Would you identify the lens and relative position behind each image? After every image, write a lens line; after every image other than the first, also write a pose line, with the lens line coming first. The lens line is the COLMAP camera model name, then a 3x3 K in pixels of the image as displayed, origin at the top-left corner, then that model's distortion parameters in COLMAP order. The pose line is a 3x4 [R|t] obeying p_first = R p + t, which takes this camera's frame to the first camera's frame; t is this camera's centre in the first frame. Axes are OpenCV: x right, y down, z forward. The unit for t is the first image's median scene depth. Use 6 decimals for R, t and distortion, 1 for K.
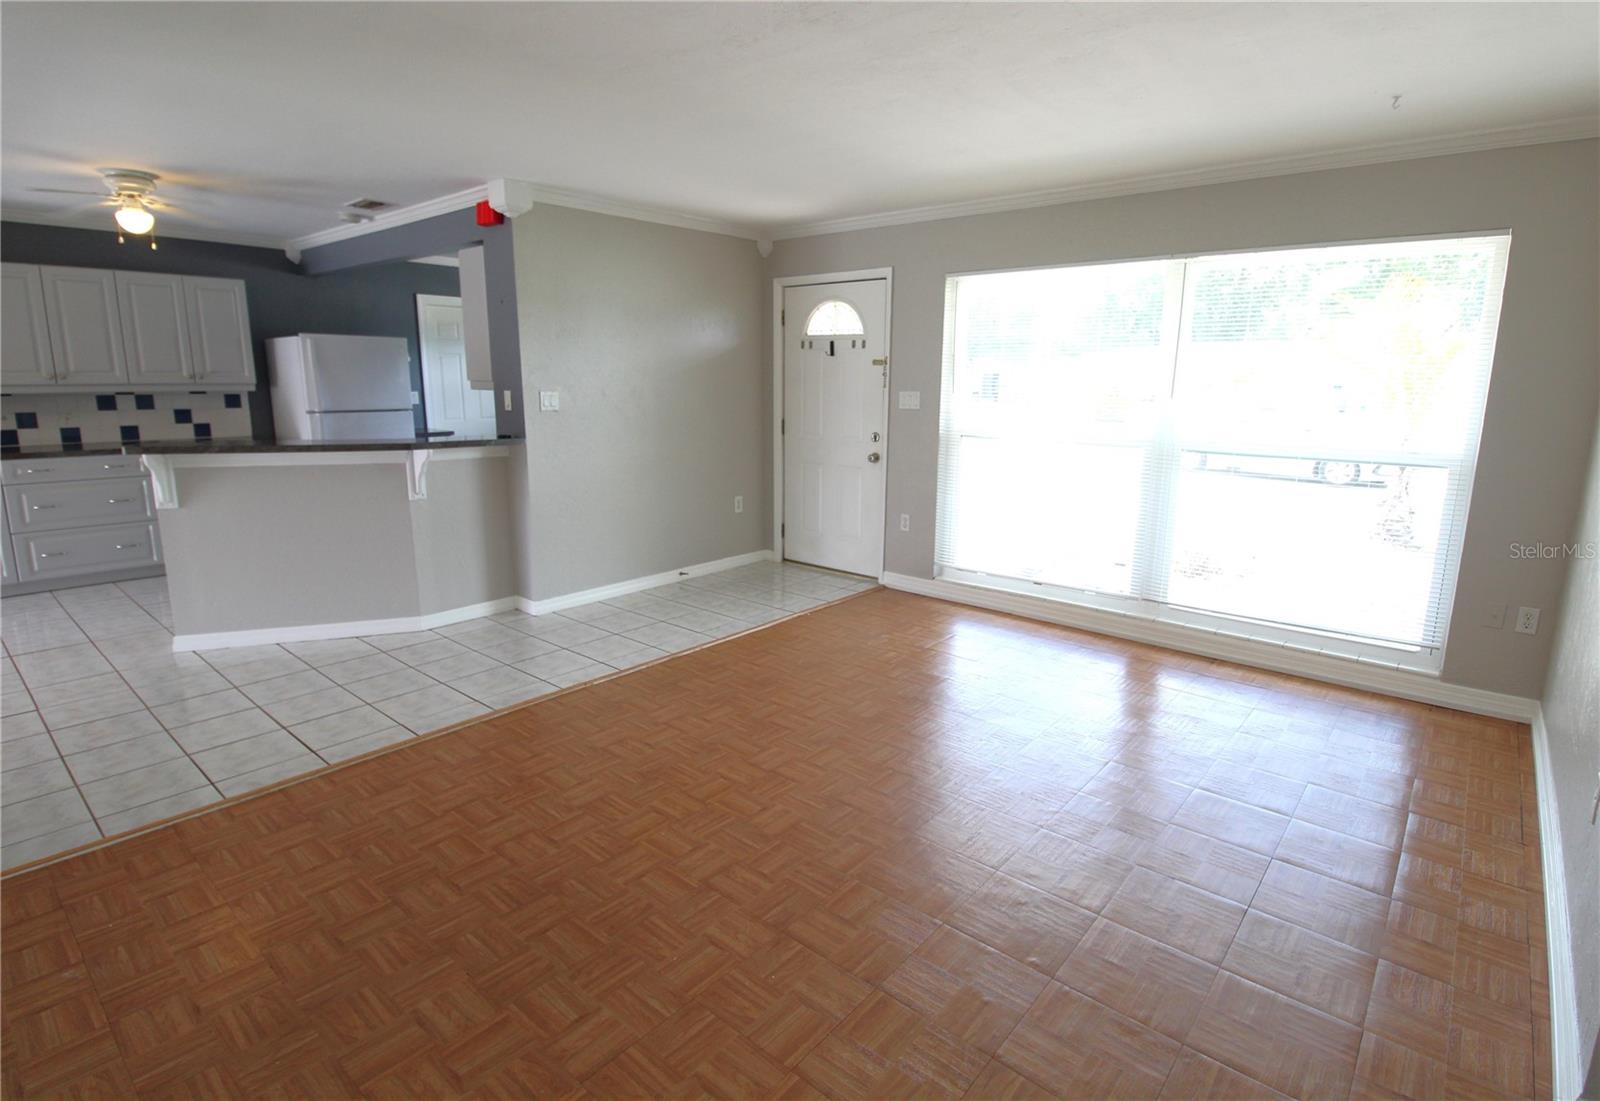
lens RADIAL K [[822.5, 0, 800.7], [0, 822.5, 535.0], [0, 0, 1]] dist [-0.003194, -0.005242]
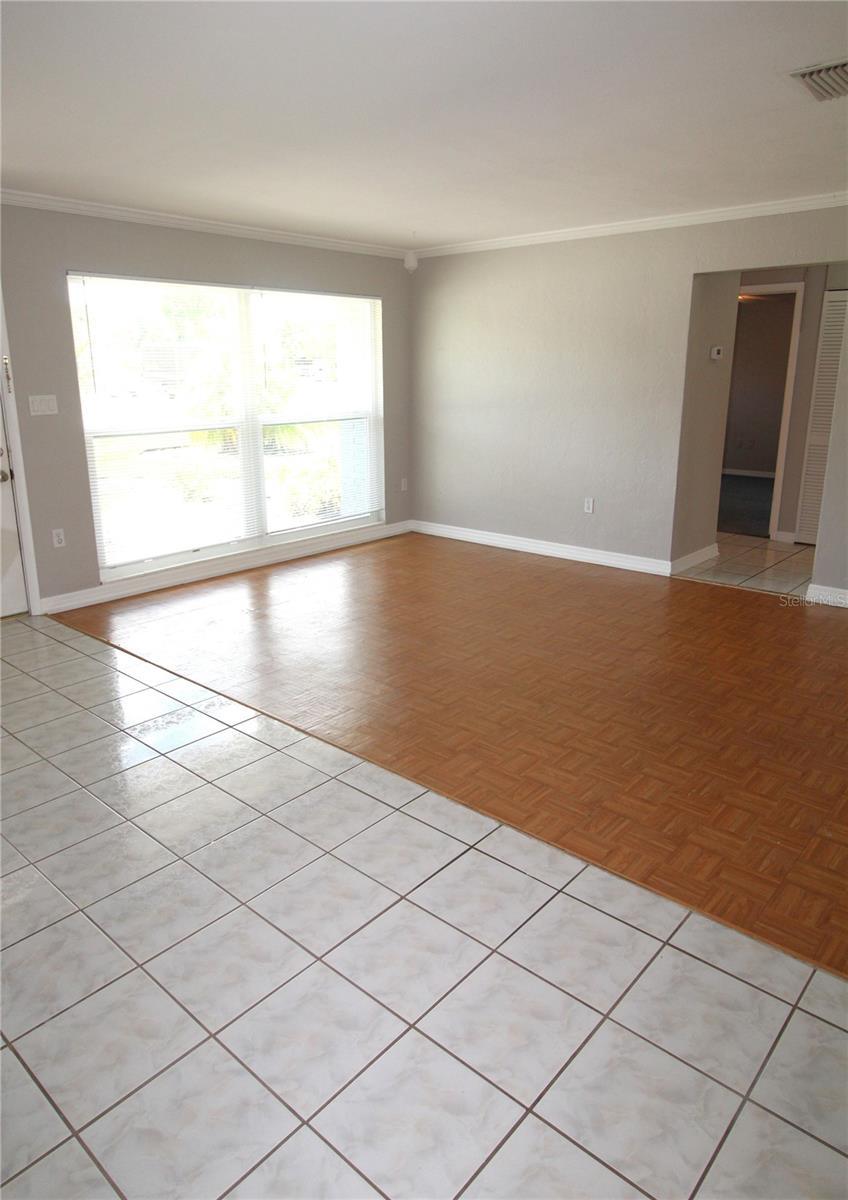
lens RADIAL K [[787.1, 0, 416.5], [0, 787.1, 604.1], [0, 0, 1]] dist [0.003774, 0.002791]
pose [[0.000613, -0.294940, 0.955516, -1.046134], [0.198595, 0.936519, 0.288949, -0.171087], [-0.980081, 0.189583, 0.059148, 0.780598]]
